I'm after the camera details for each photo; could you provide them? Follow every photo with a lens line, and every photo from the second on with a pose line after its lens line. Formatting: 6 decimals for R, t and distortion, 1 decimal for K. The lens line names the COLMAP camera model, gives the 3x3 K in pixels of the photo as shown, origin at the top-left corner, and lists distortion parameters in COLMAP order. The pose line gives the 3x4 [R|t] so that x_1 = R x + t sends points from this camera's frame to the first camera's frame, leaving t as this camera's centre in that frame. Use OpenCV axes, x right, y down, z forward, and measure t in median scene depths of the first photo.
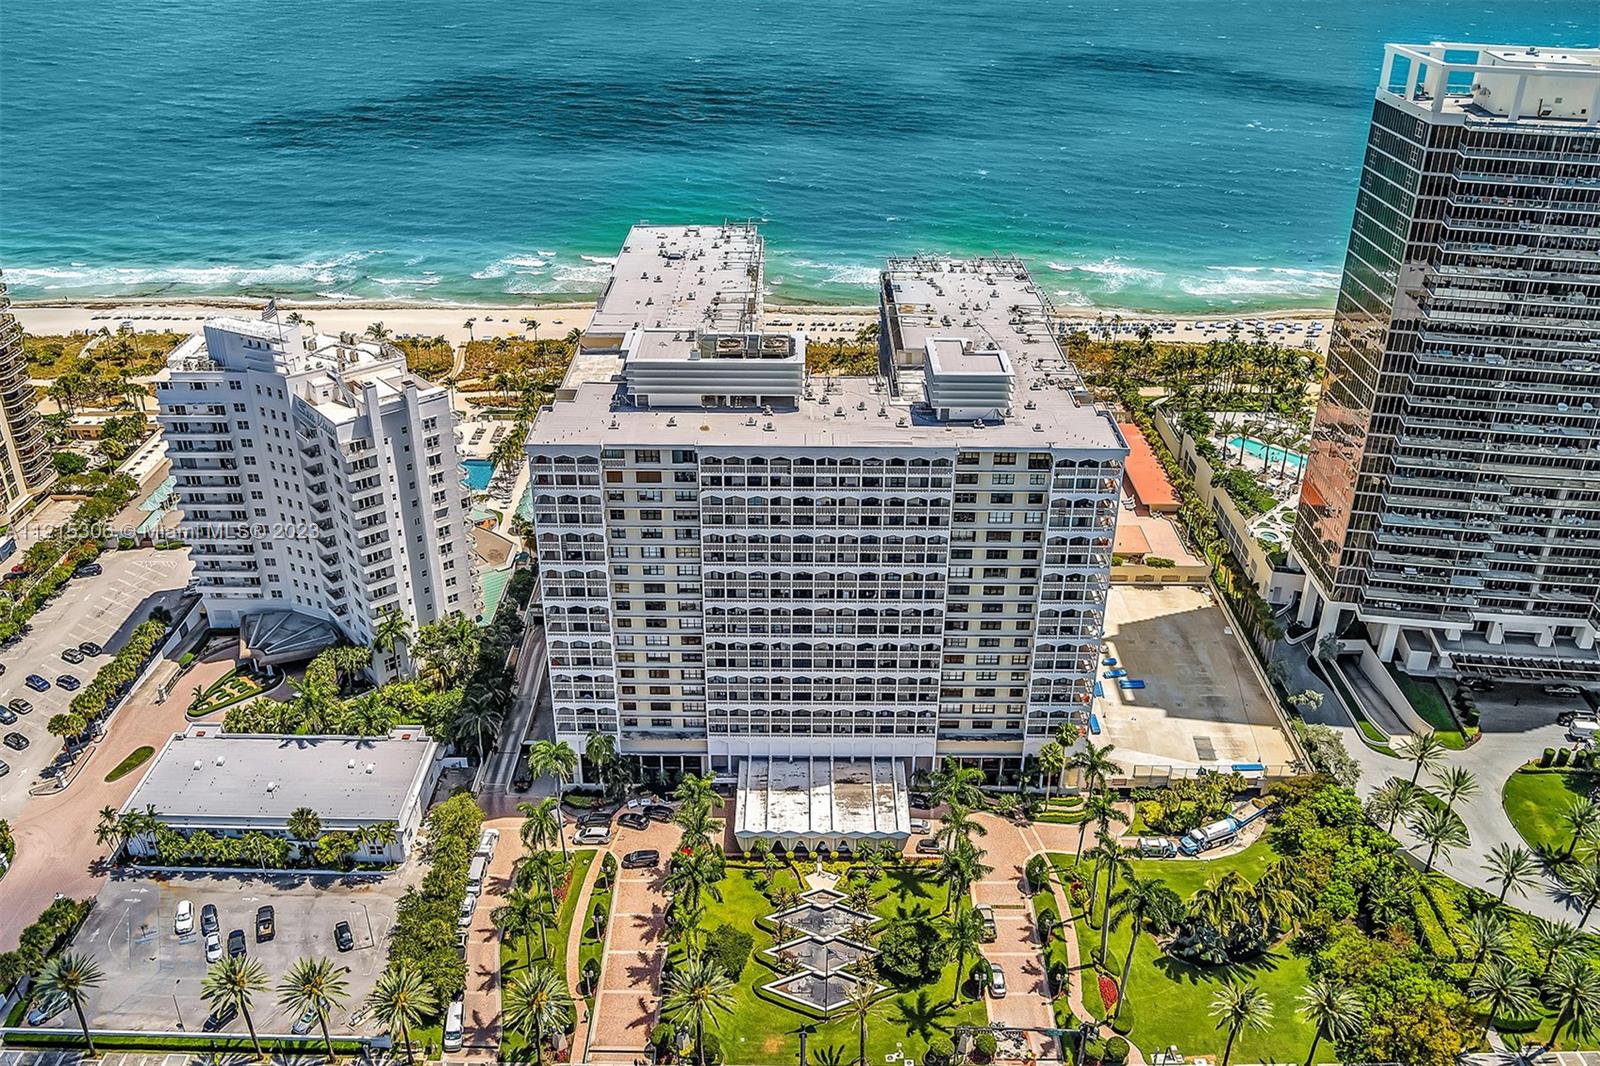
lens RADIAL K [[1333.9, 0, 808.2], [0, 1333.9, 537.5], [0, 0, 1]] dist [-0.069245, -0.000817]
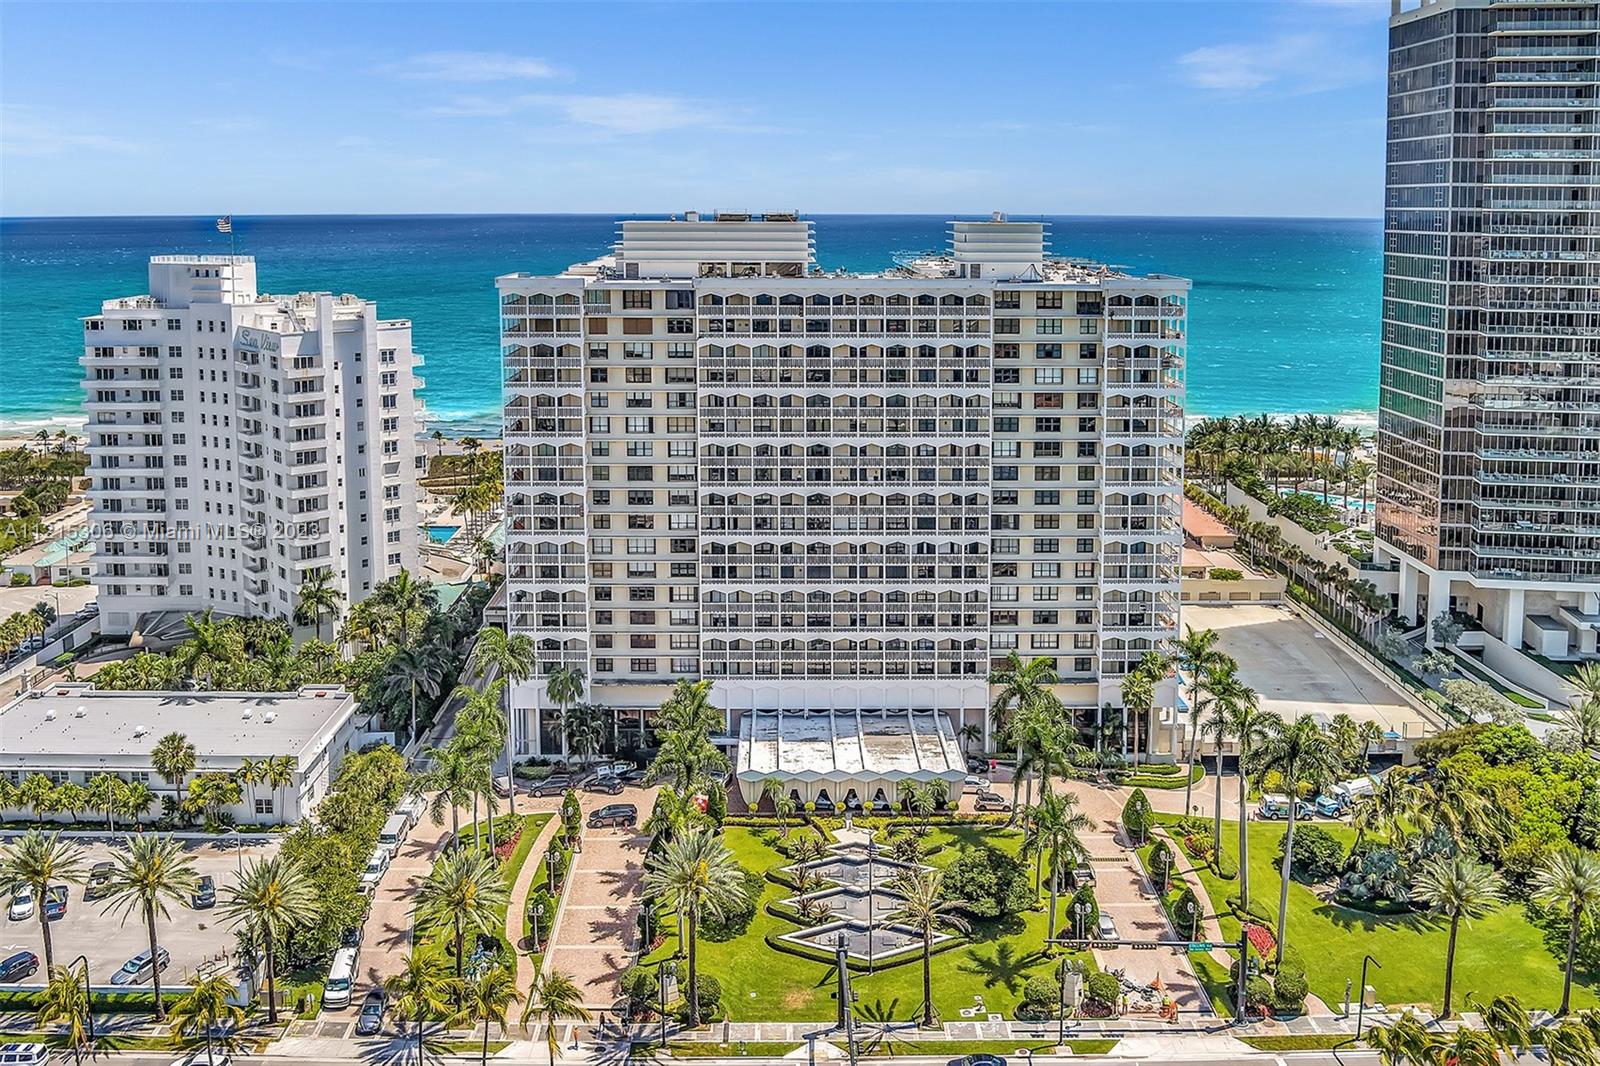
lens RADIAL K [[1370.8, 0, 793.4], [0, 1370.8, 318.5], [0, 0, 1]] dist [-0.065258, 0.004075]
pose [[0.999868, -0.014672, 0.006938, -0.023993], [0.016219, 0.918472, -0.395154, 0.286595], [-0.000575, 0.395215, 0.918589, 0.175774]]
